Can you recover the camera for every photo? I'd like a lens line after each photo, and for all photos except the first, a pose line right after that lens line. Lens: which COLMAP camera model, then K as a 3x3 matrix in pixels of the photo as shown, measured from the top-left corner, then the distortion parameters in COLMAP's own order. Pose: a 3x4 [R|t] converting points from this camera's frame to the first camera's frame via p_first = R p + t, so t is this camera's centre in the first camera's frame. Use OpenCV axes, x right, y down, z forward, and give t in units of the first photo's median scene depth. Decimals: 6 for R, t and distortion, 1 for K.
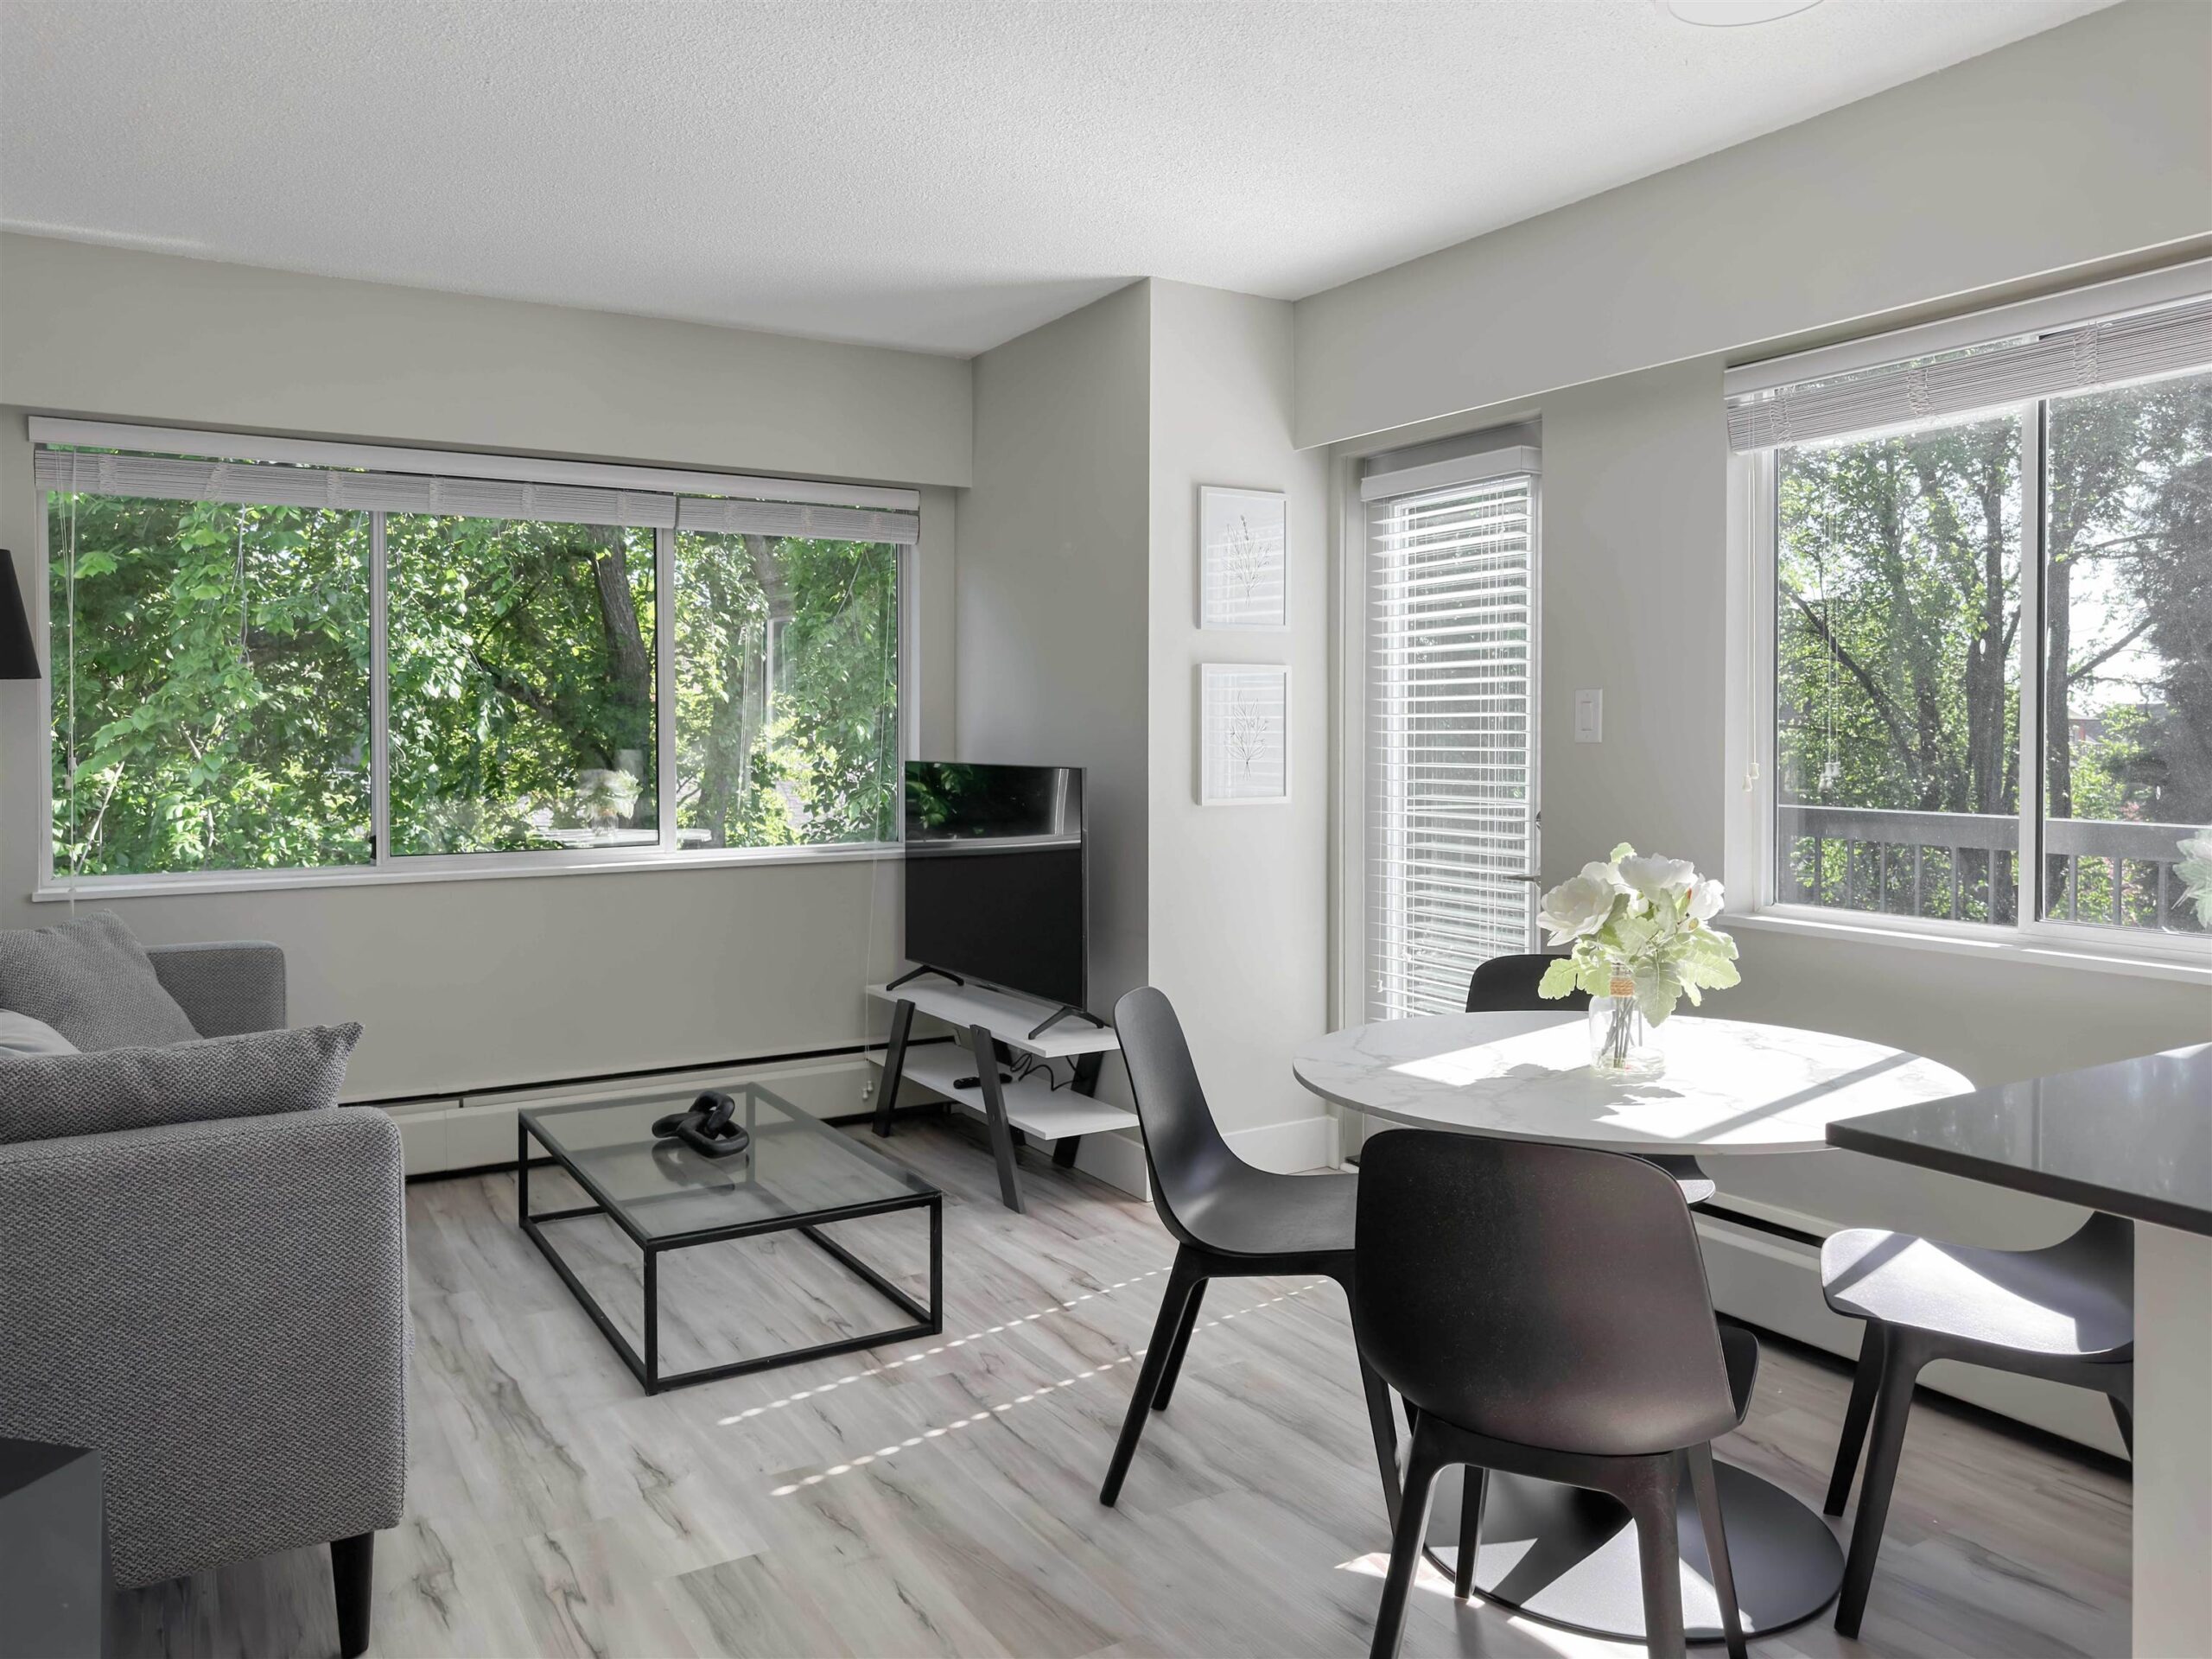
lens RADIAL K [[1575.9, 0, 1047.2], [0, 1575.9, 763.0], [0, 0, 1]] dist [-0.007472, -0.004693]
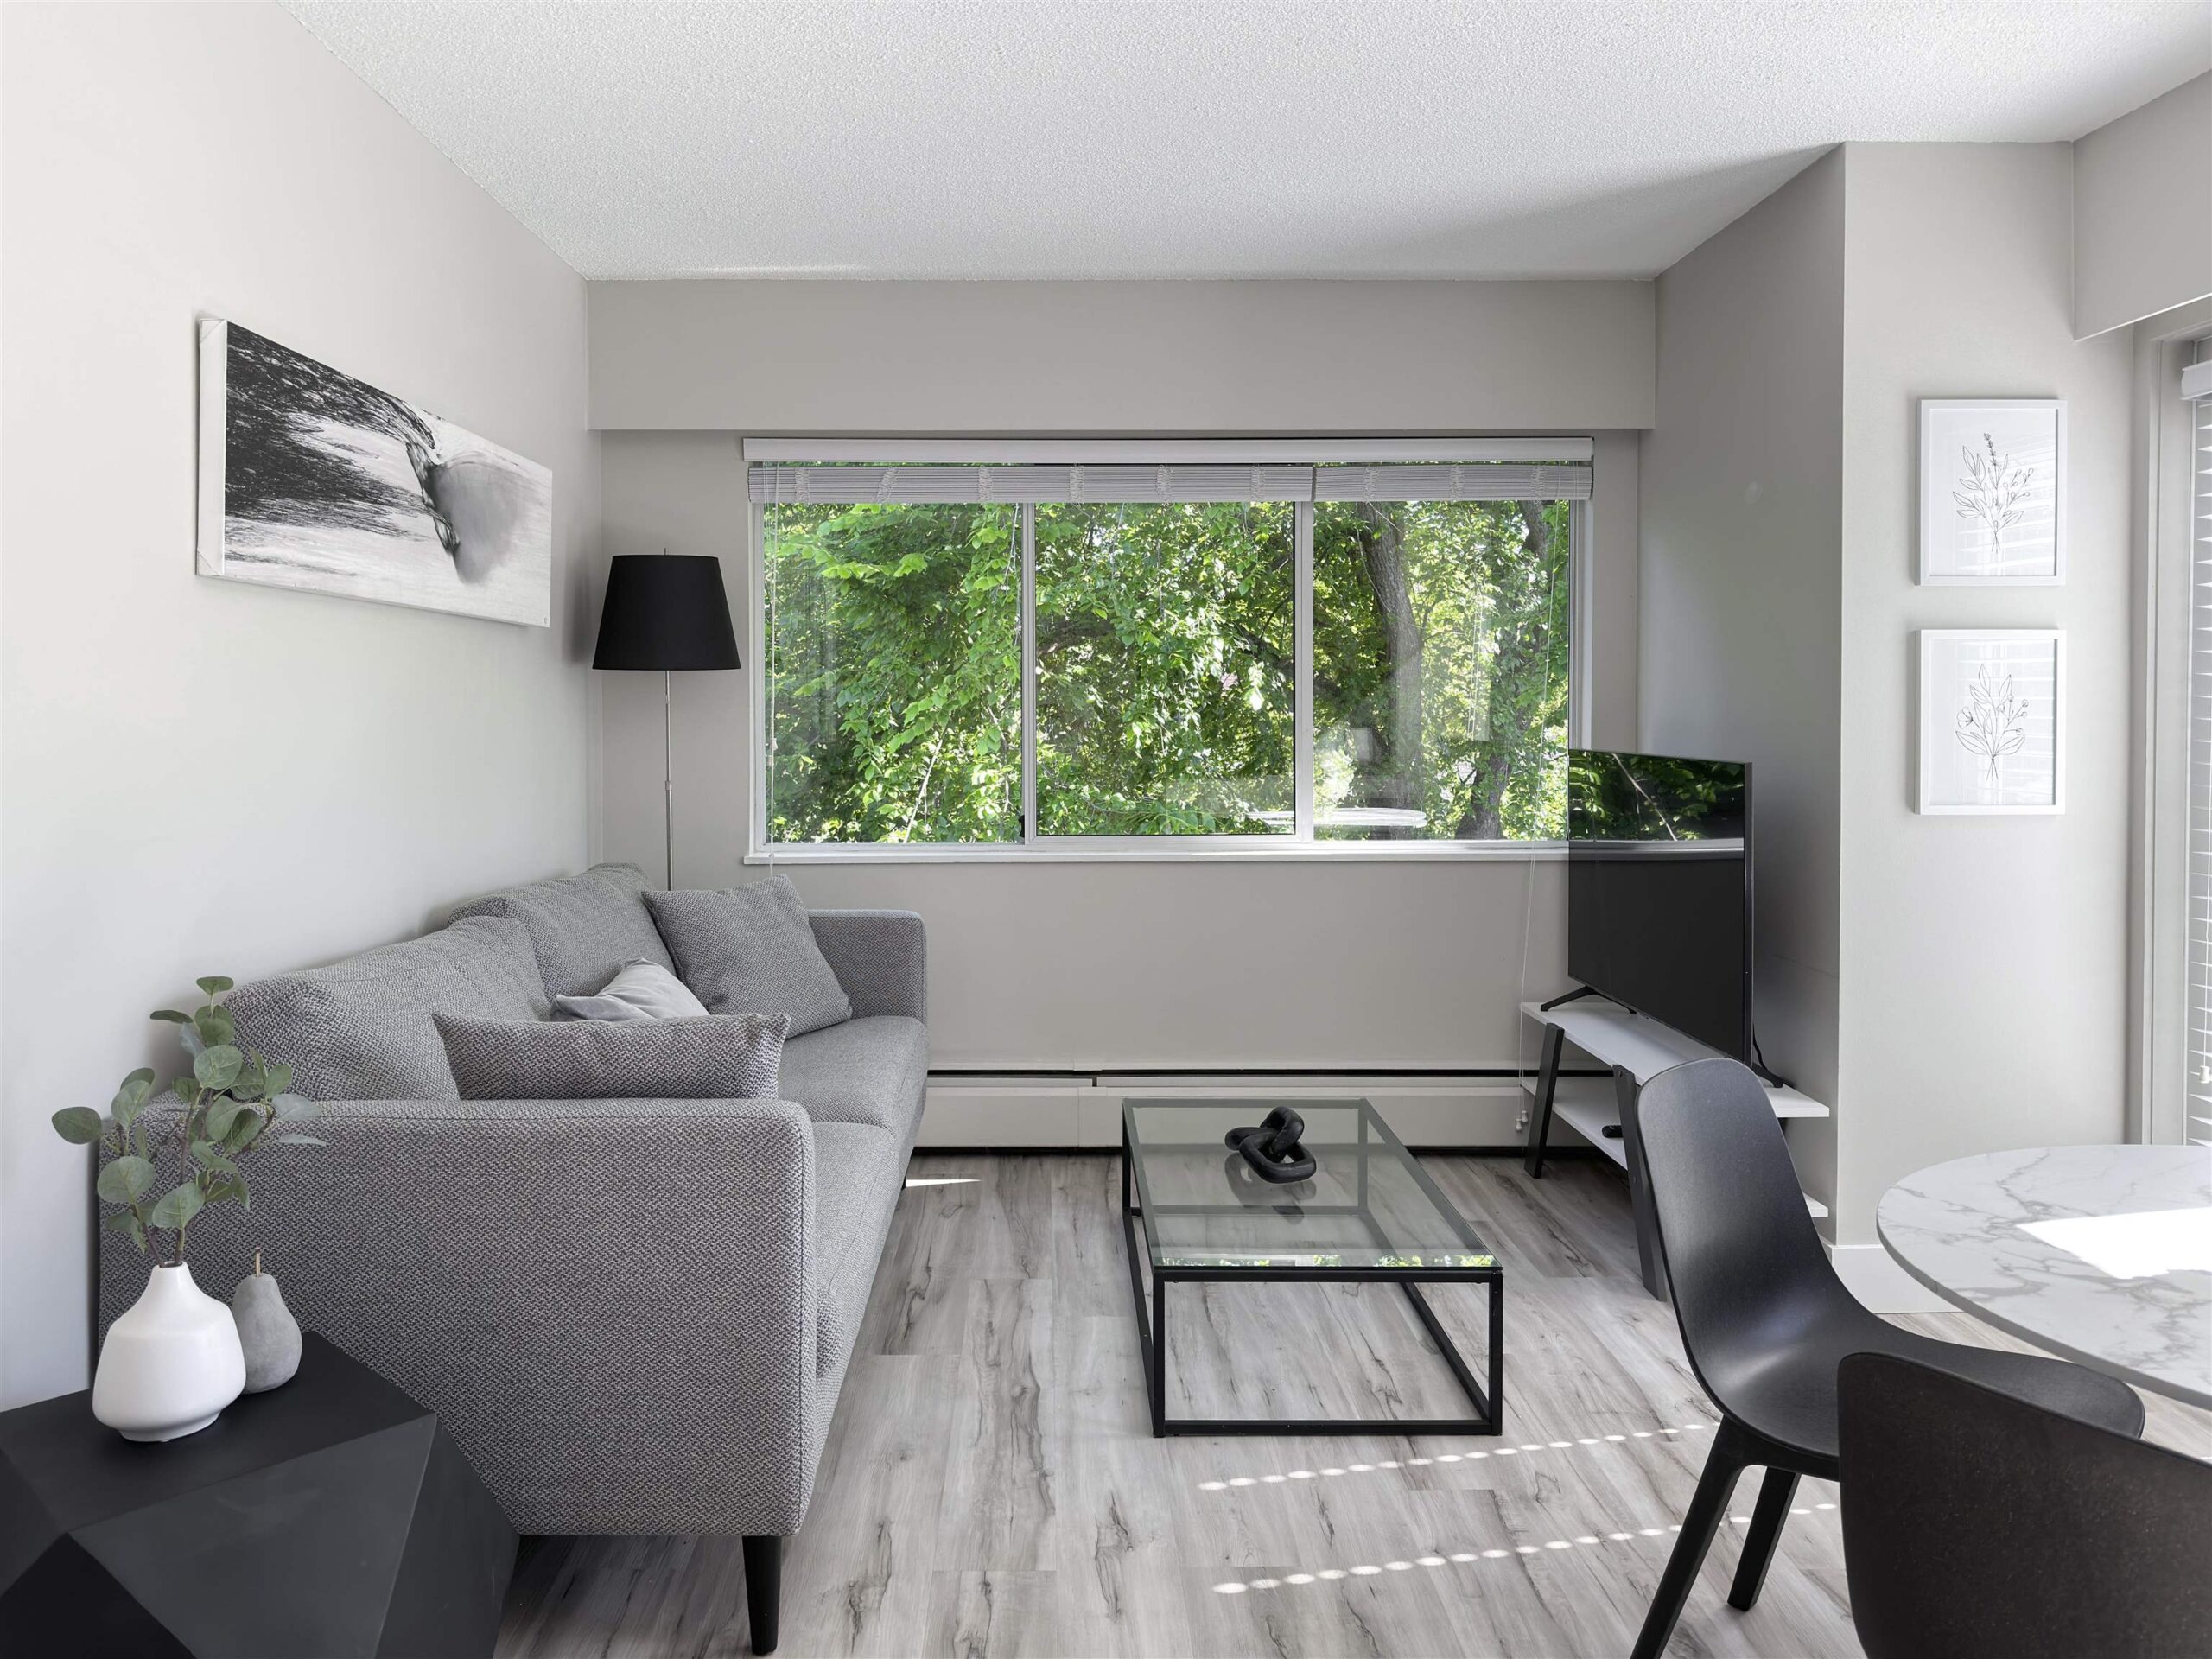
lens RADIAL K [[1566.0, 0, 1050.2], [0, 1566.0, 739.0], [0, 0, 1]] dist [0.074443, -0.156680]
pose [[0.869281, 0.009956, -0.494217, 0.116783], [-0.009670, 0.999948, 0.003134, -0.008625], [0.494223, 0.002054, 0.869333, 0.125835]]
